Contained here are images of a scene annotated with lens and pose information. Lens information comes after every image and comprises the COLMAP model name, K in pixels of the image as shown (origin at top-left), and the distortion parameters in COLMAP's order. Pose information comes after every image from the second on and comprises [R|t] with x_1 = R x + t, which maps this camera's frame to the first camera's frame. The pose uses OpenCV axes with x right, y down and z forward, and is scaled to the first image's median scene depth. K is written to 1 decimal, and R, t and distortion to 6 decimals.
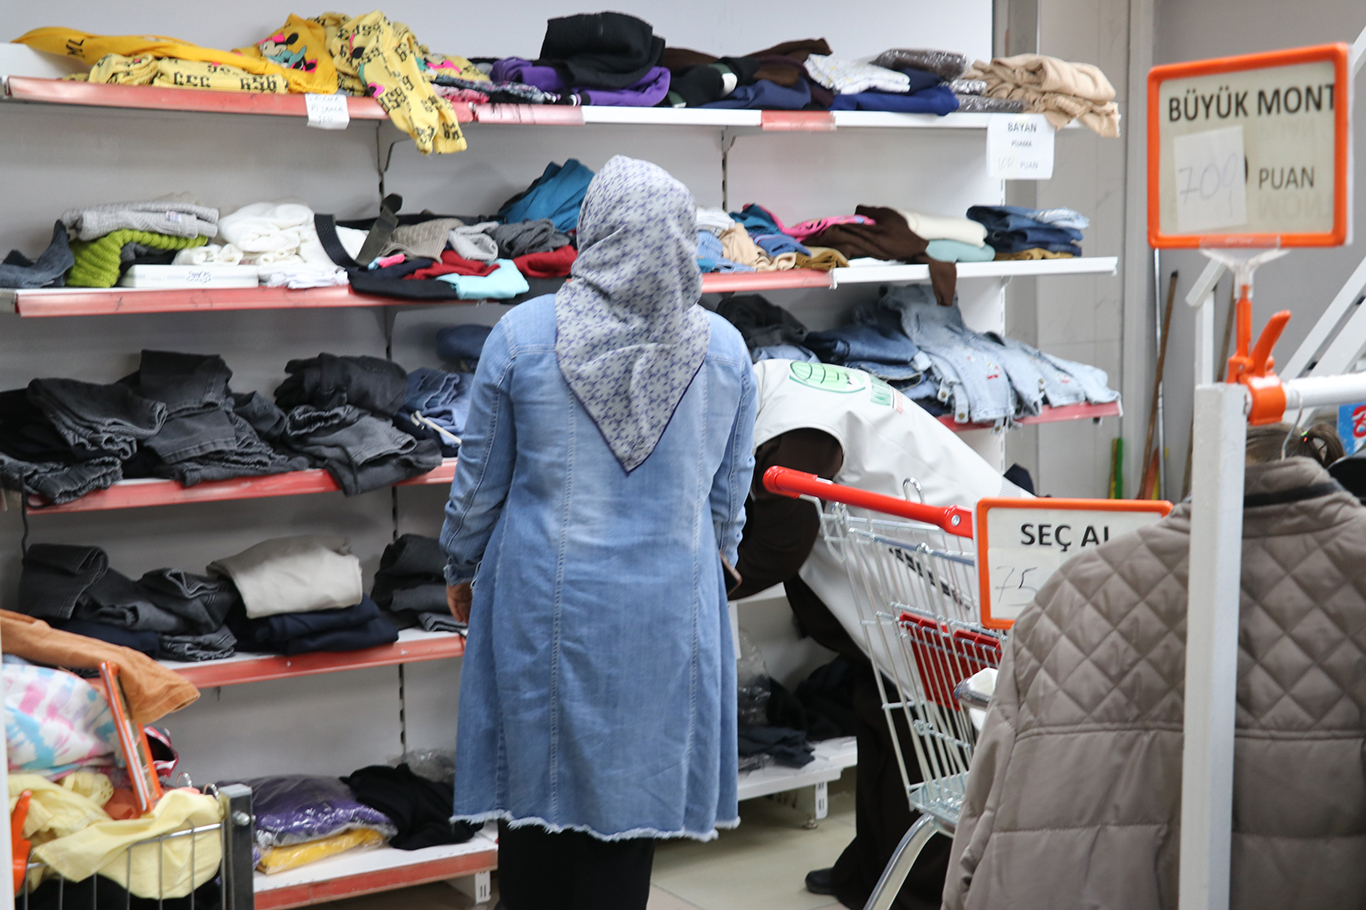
lens RADIAL K [[2114.8, 0, 683.0], [0, 2114.8, 455.0], [0, 0, 1]] dist [0.161633, 0.016597]
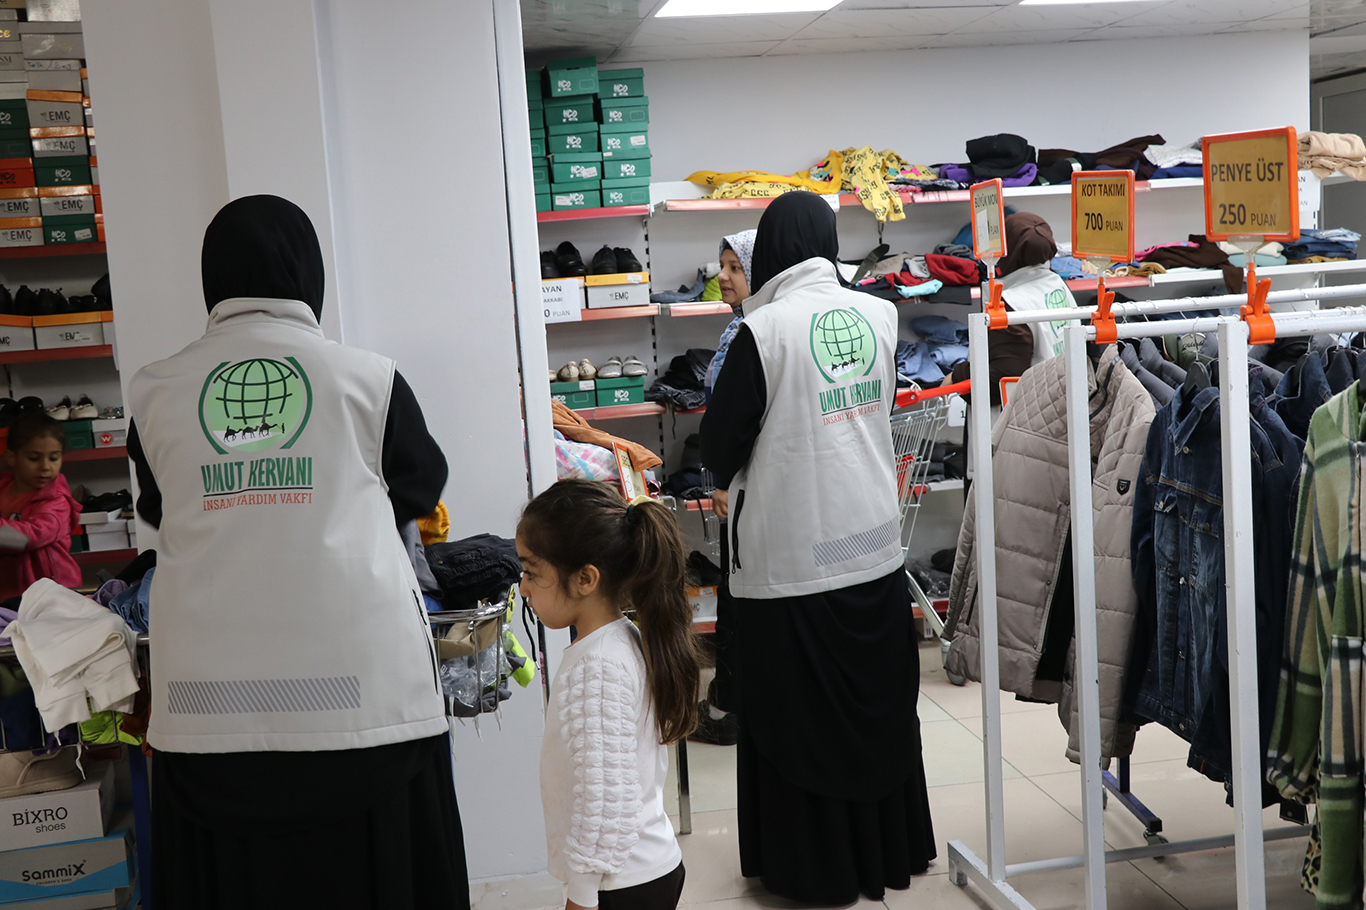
lens RADIAL K [[1724.0, 0, 683.0], [0, 1724.0, 455.0], [0, 0, 1]] dist [-0.020096, 0.508620]
pose [[0.908512, 0.000845, -0.417858, 0.320882], [0.000054, 0.999998, 0.002140, 0.052771], [0.417858, -0.001967, 0.908510, -0.398810]]
